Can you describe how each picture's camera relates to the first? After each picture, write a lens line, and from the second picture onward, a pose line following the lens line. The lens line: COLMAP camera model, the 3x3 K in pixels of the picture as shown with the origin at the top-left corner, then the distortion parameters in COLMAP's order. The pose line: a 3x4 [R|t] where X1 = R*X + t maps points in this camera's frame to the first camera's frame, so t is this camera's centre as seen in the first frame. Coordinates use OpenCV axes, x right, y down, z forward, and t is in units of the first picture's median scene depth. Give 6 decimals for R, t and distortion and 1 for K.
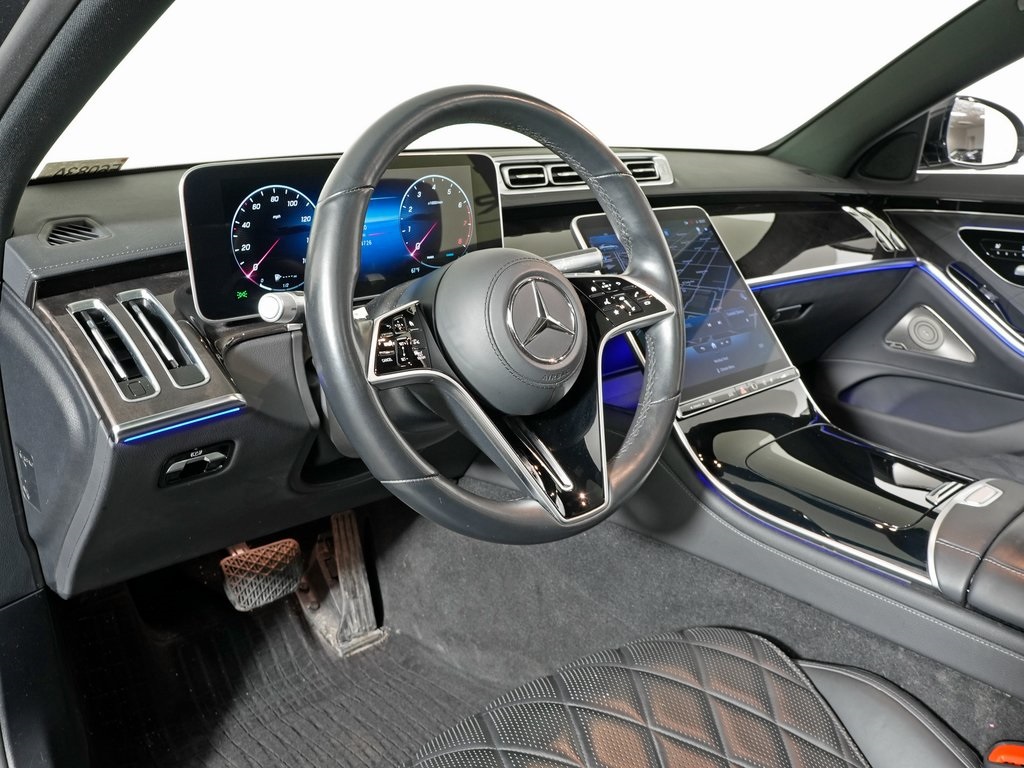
lens RADIAL K [[941.1, 0, 521.8], [0, 941.1, 384.4], [0, 0, 1]] dist [-0.119125, 0.000000]
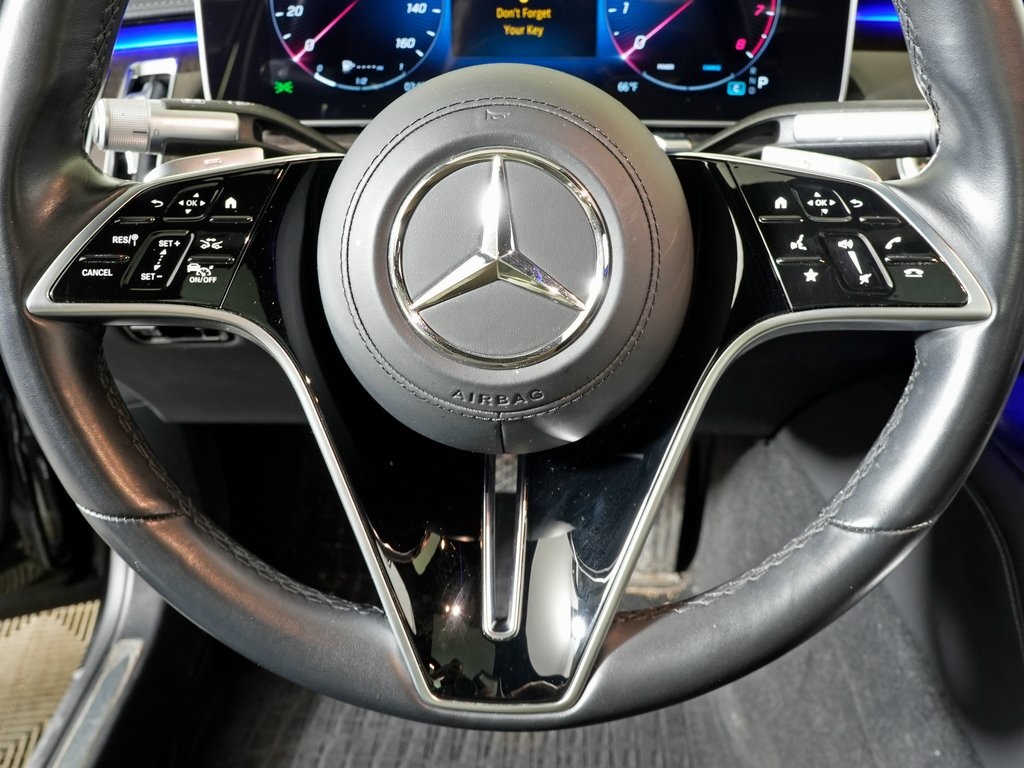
lens RADIAL K [[941.1, 0, 515.5], [0, 941.1, 384.4], [0, 0, 1]] dist [-0.119125, 0.000000]
pose [[0.710699, 0.342591, -0.614442, 0.254430], [-0.191722, 0.934672, 0.299384, -0.121578], [0.676868, -0.094970, 0.729952, 0.611454]]
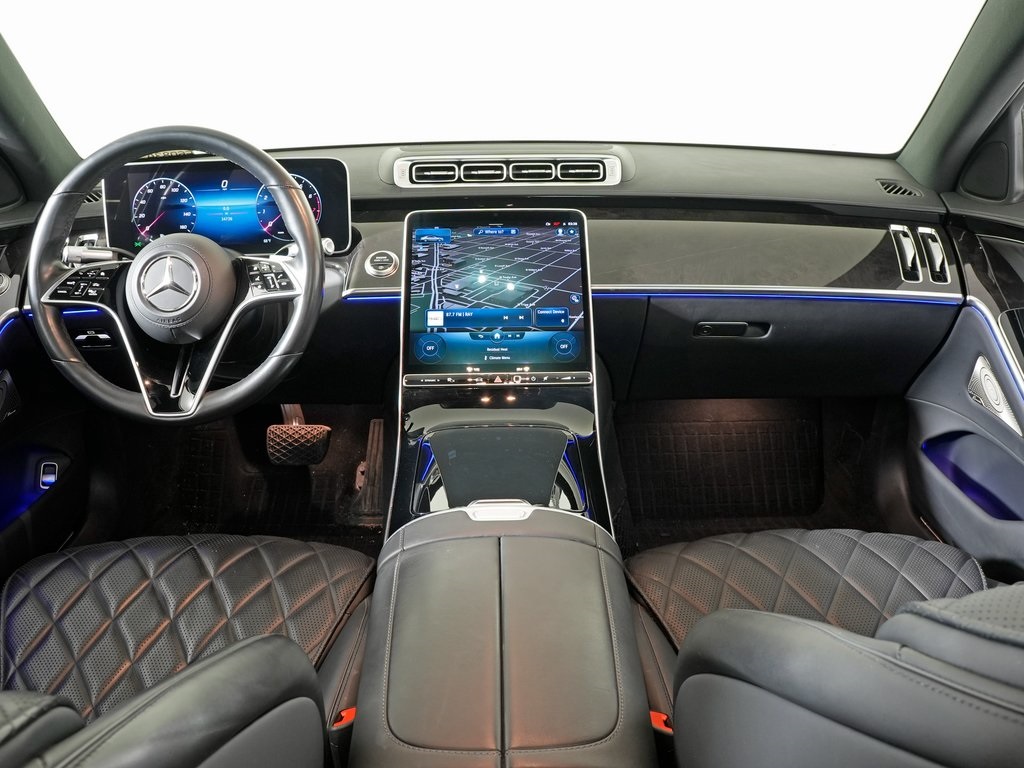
lens RADIAL K [[941.1, 0, 513.3], [0, 941.1, 382.4], [0, 0, 1]] dist [-0.119125, 0.000000]
pose [[0.735052, 0.207116, -0.645601, 1.232345], [-0.172900, 0.977979, 0.116890, -0.157134], [0.655594, 0.025704, 0.754676, 0.213657]]
